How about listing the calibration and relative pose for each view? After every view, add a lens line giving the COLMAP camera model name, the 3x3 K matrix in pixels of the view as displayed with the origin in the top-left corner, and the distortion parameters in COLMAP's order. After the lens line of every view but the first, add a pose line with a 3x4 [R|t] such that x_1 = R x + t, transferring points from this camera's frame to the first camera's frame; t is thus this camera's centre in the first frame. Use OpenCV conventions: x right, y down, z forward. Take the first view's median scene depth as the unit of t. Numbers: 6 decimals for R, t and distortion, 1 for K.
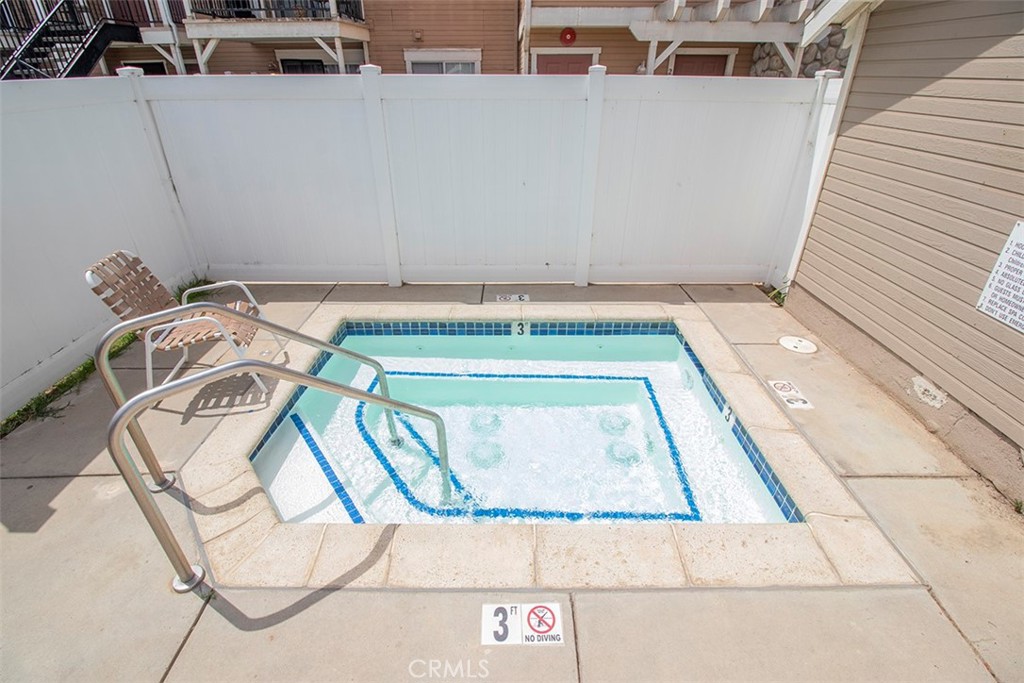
lens RADIAL K [[476.2, 0, 511.3], [0, 476.2, 335.3], [0, 0, 1]] dist [-0.004129, -0.009731]
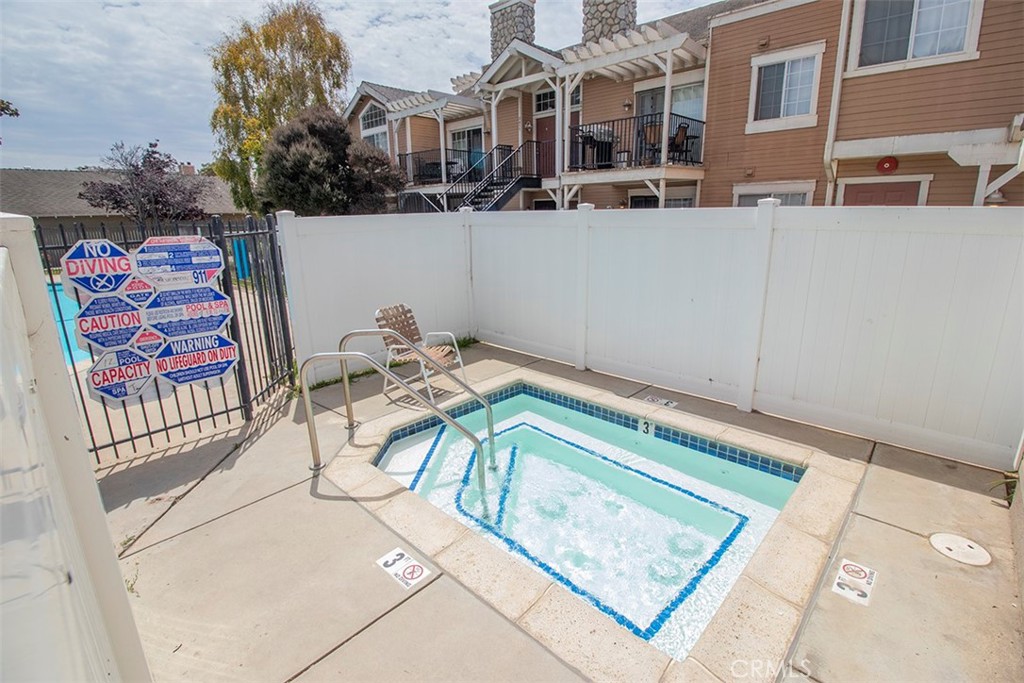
lens RADIAL K [[476.2, 0, 518.0], [0, 476.2, 342.6], [0, 0, 1]] dist [-0.004129, -0.009731]
pose [[0.728500, 0.168375, -0.664031, 0.478985], [-0.309804, 0.945513, -0.100133, 0.002167], [0.610990, 0.278667, 0.740969, -0.014296]]
